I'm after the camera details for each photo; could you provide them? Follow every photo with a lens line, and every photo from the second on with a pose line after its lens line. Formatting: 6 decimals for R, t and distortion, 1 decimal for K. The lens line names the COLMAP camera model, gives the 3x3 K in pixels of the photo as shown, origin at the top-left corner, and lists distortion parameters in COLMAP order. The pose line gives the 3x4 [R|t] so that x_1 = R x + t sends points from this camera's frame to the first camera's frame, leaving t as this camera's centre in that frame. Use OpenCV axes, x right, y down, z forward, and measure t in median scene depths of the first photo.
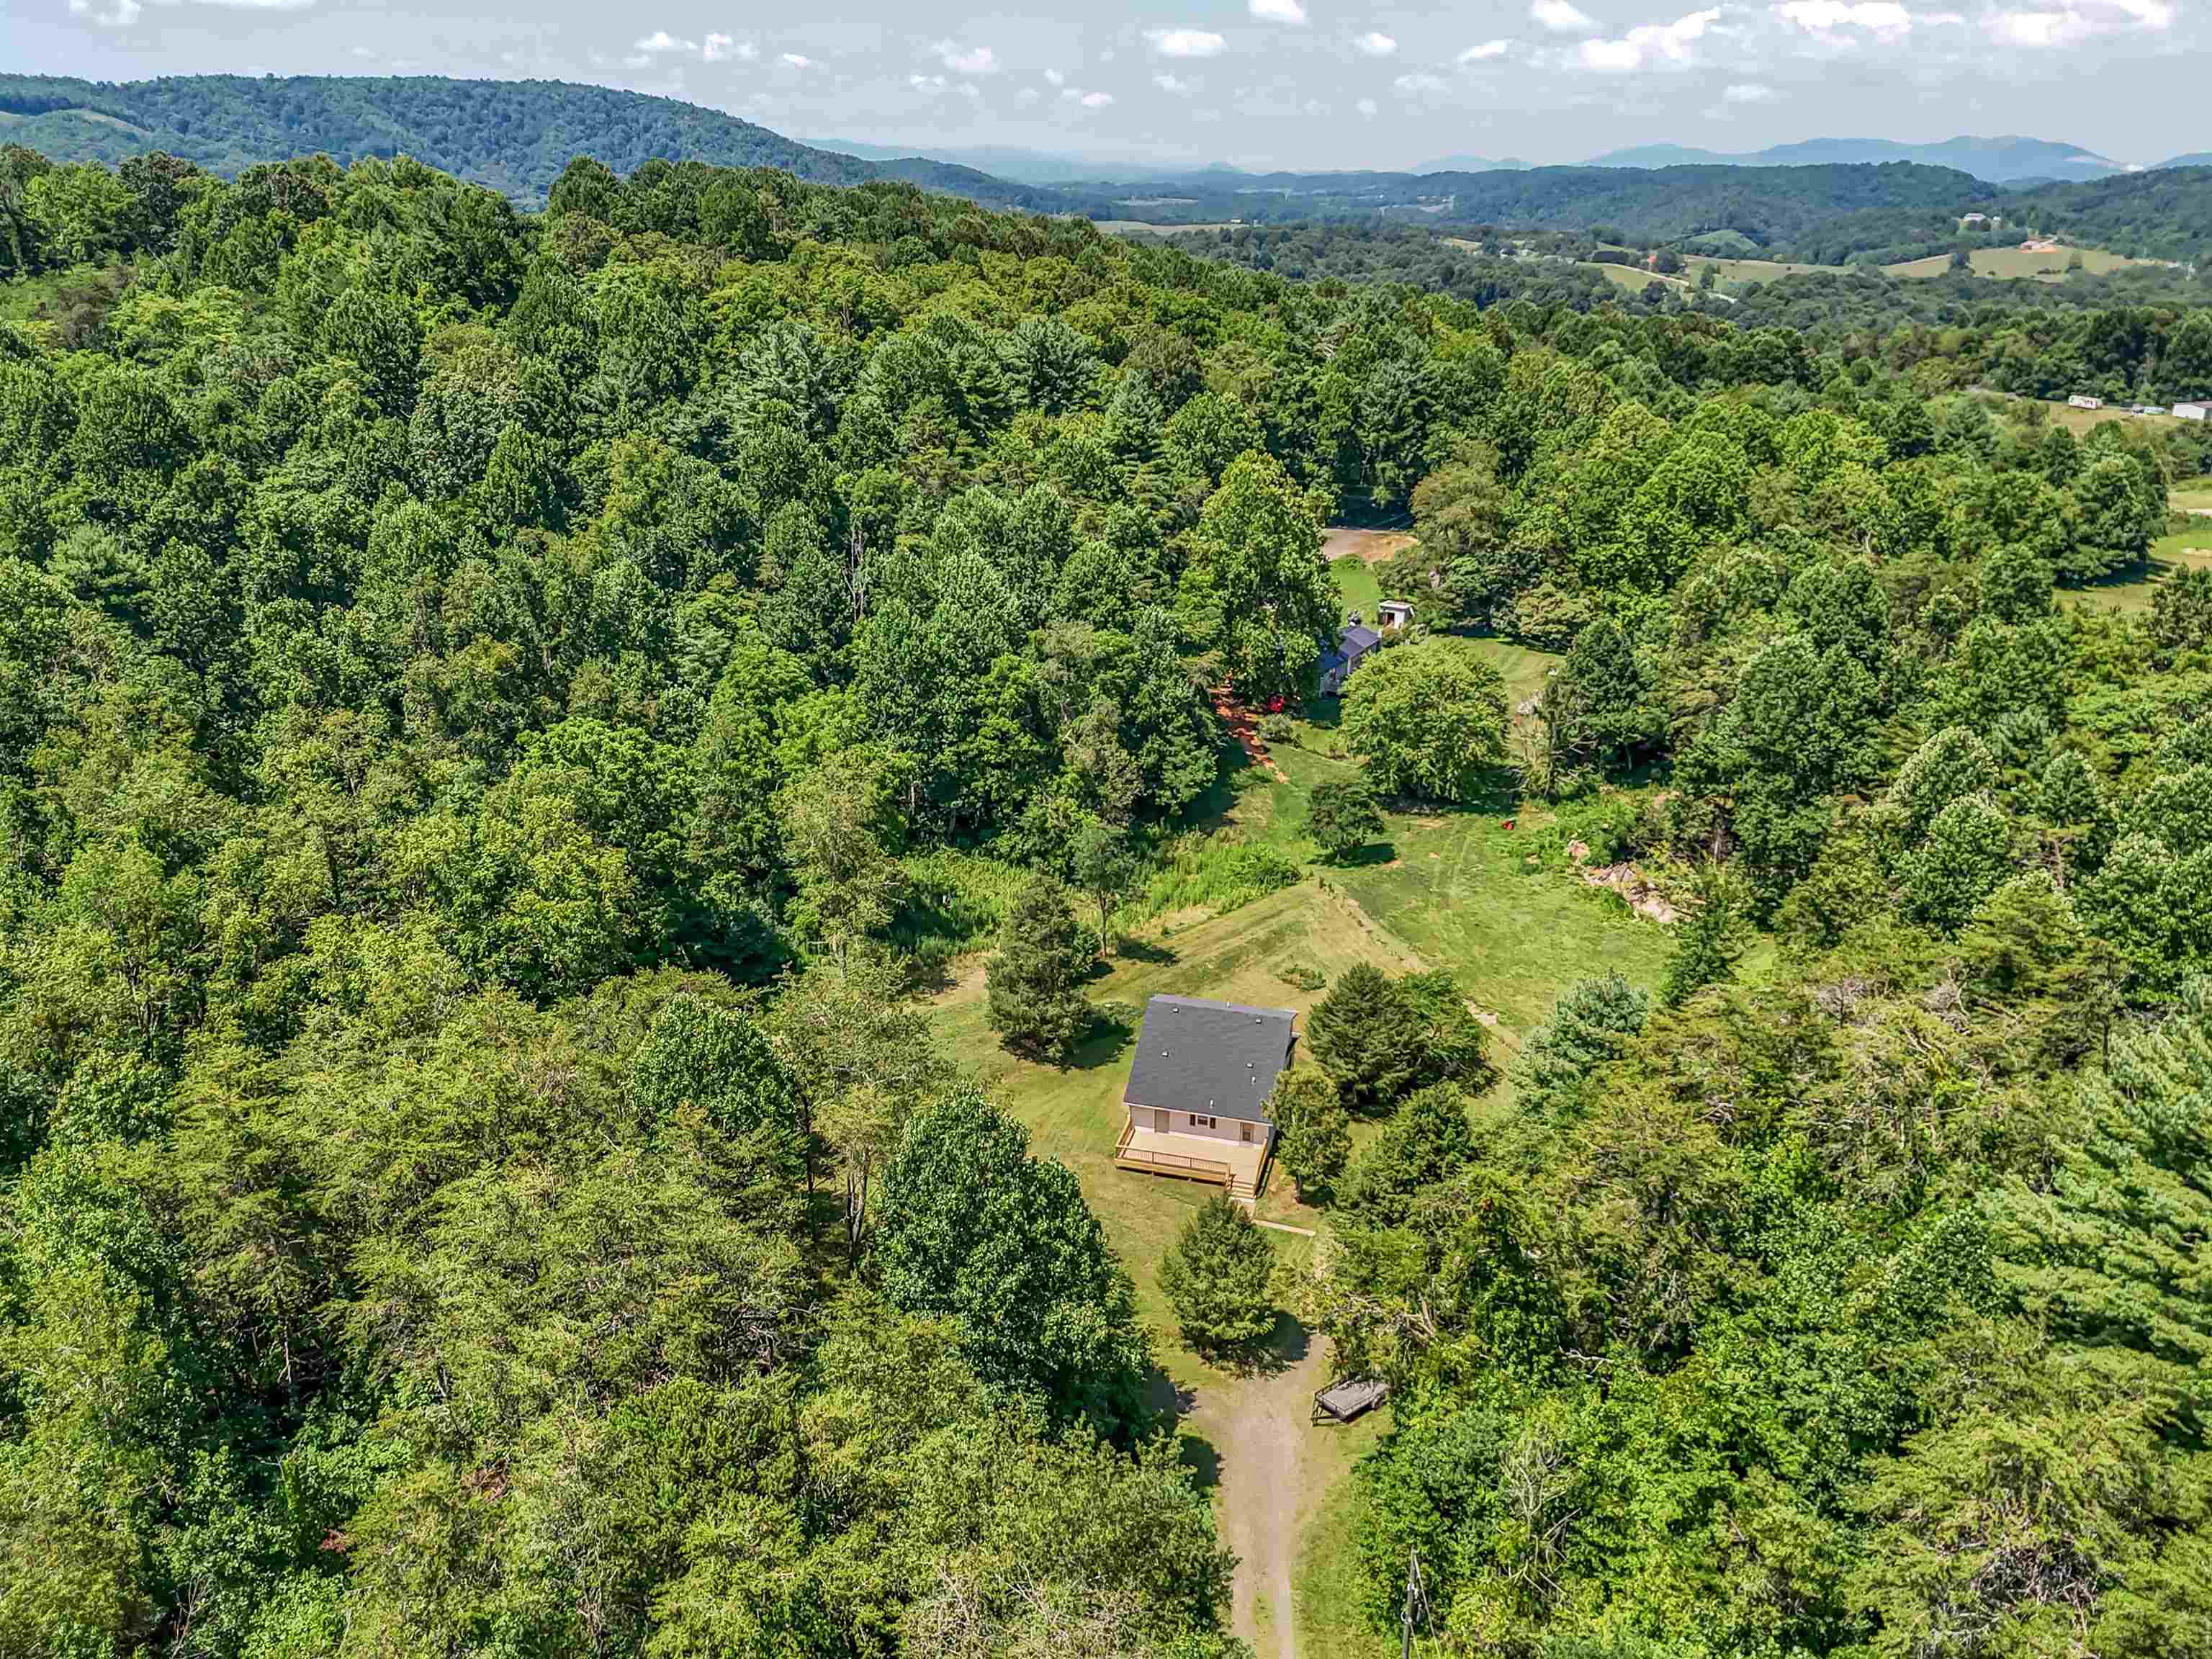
lens RADIAL K [[1675.0, 0, 1106.0], [0, 1675.0, 829.5], [0, 0, 1]] dist [0.078708, -0.076053]
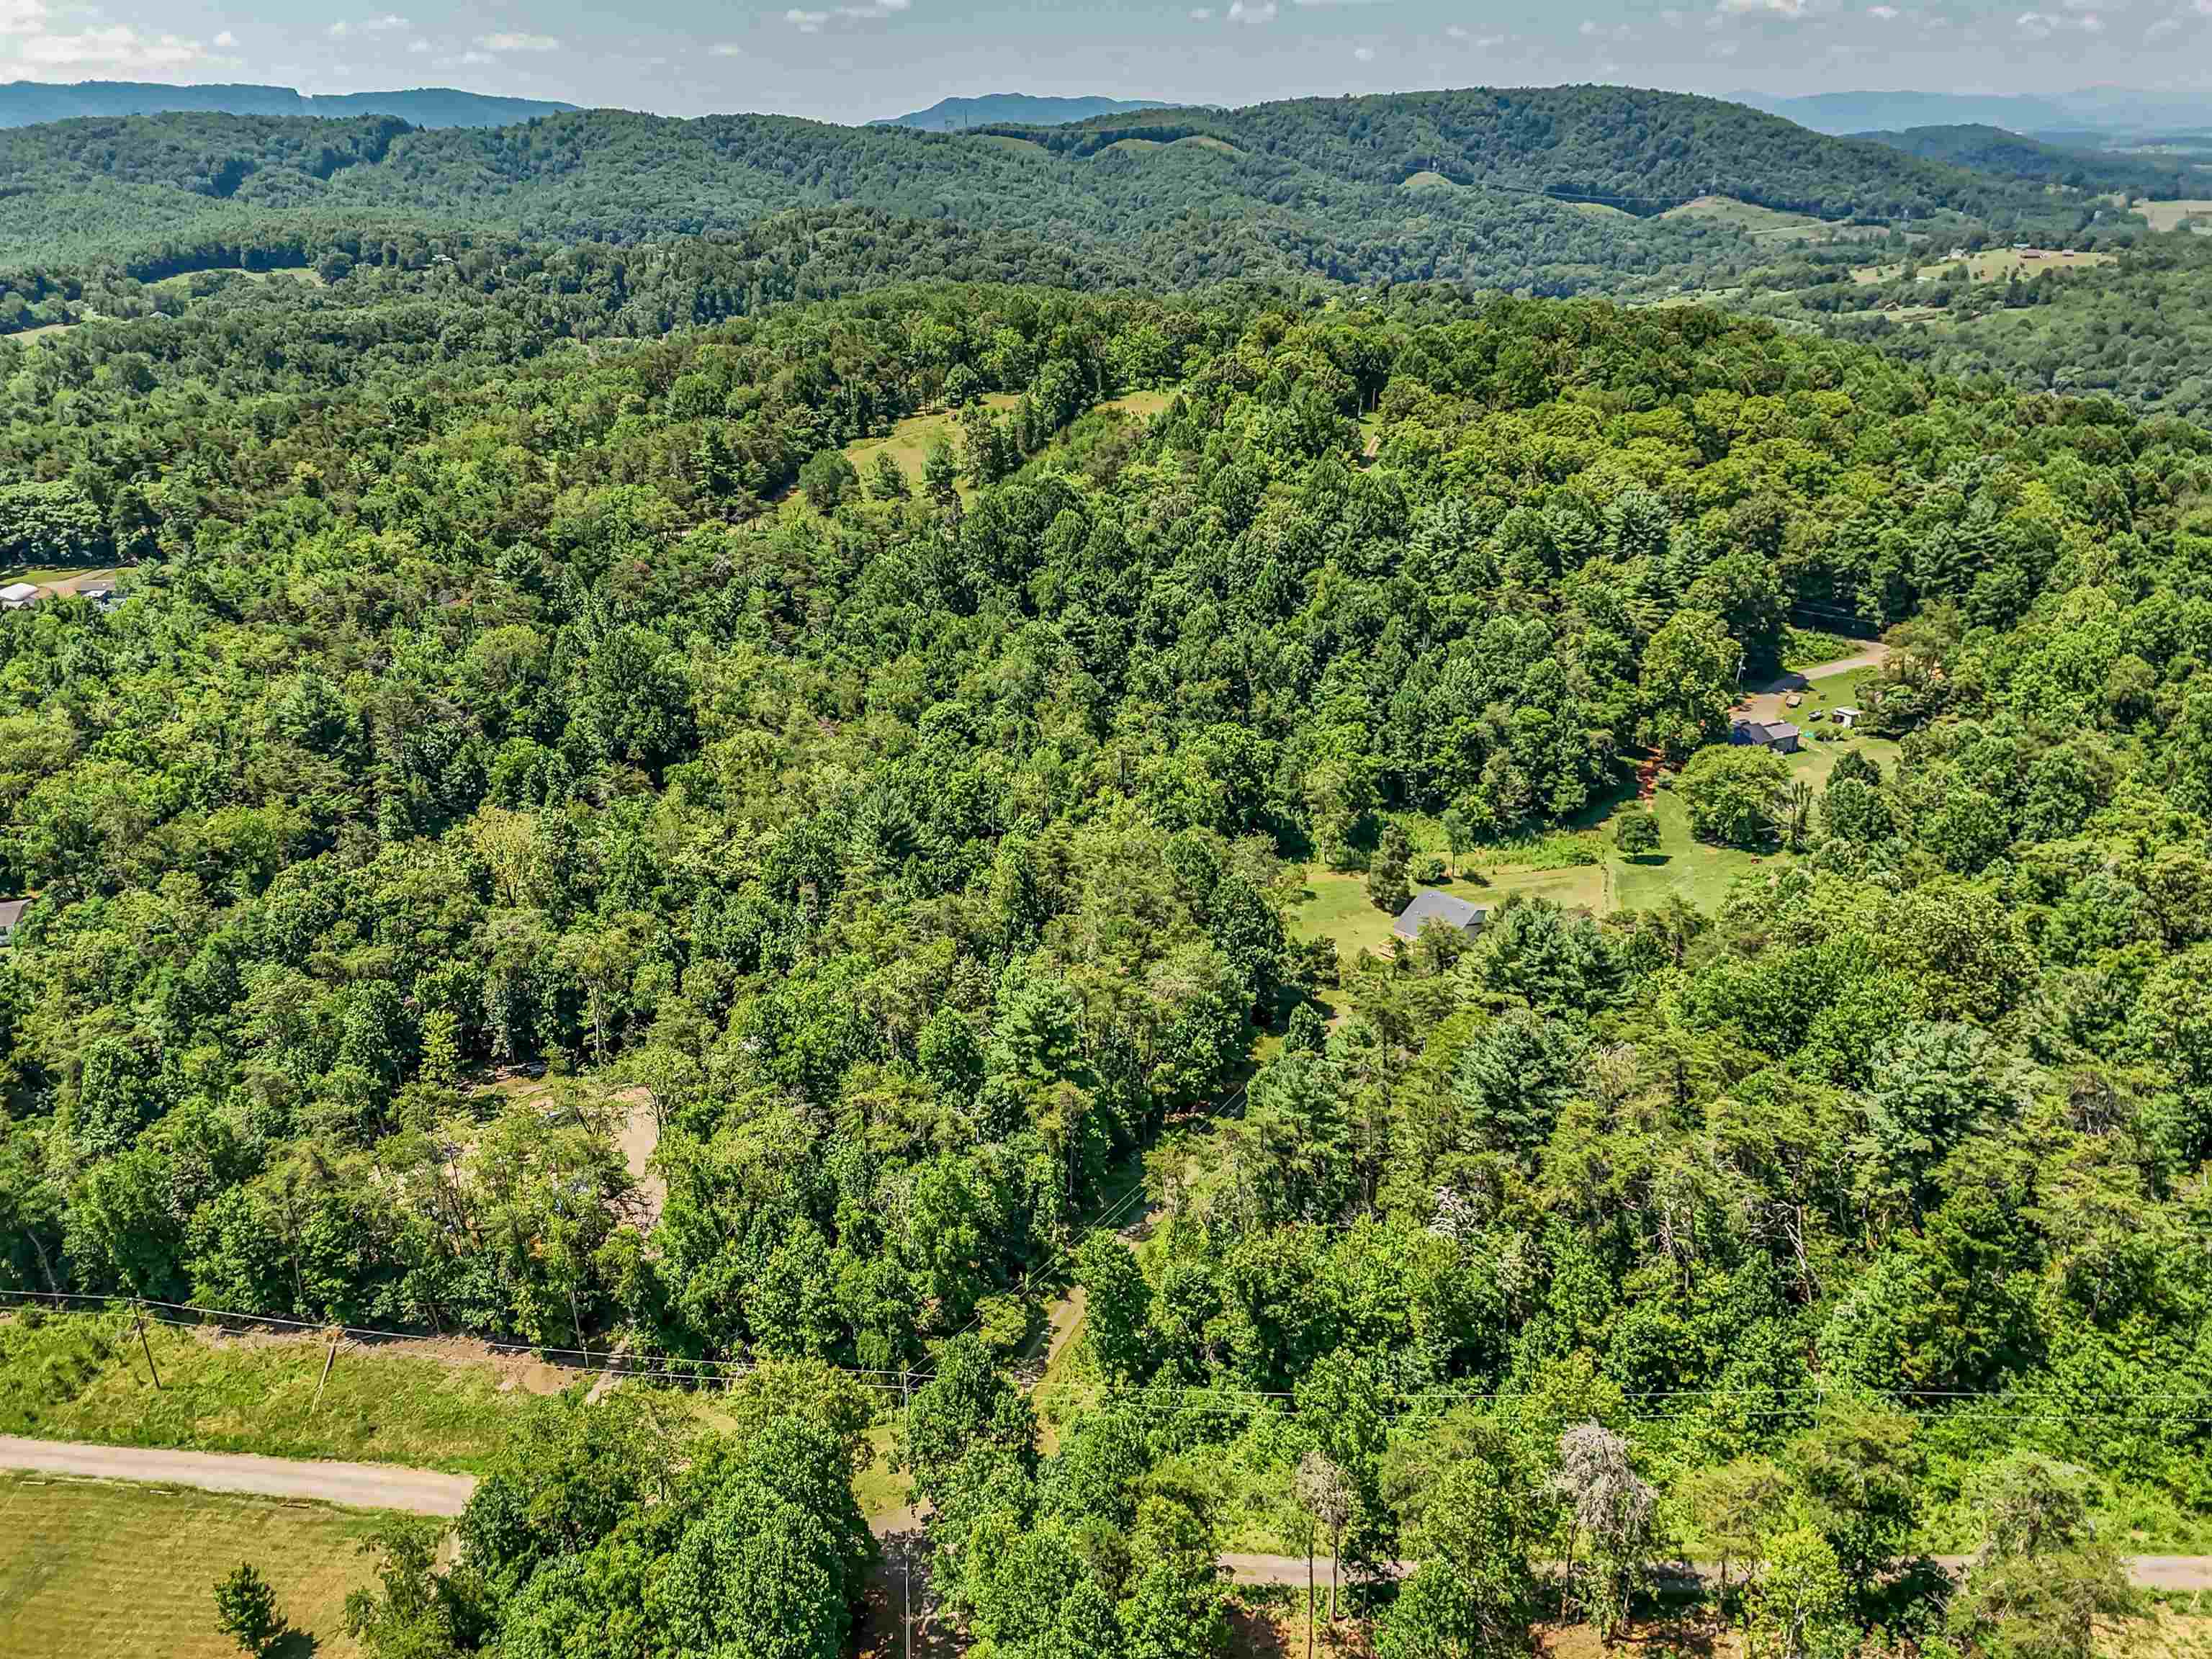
lens RADIAL K [[1627.2, 0, 1110.3], [0, 1627.2, 828.3], [0, 0, 1]] dist [0.075518, -0.075359]
pose [[0.845234, 0.187742, -0.500332, 0.492947], [-0.172560, 0.981988, 0.076962, -0.048006], [0.505769, 0.021286, 0.862407, -0.712314]]
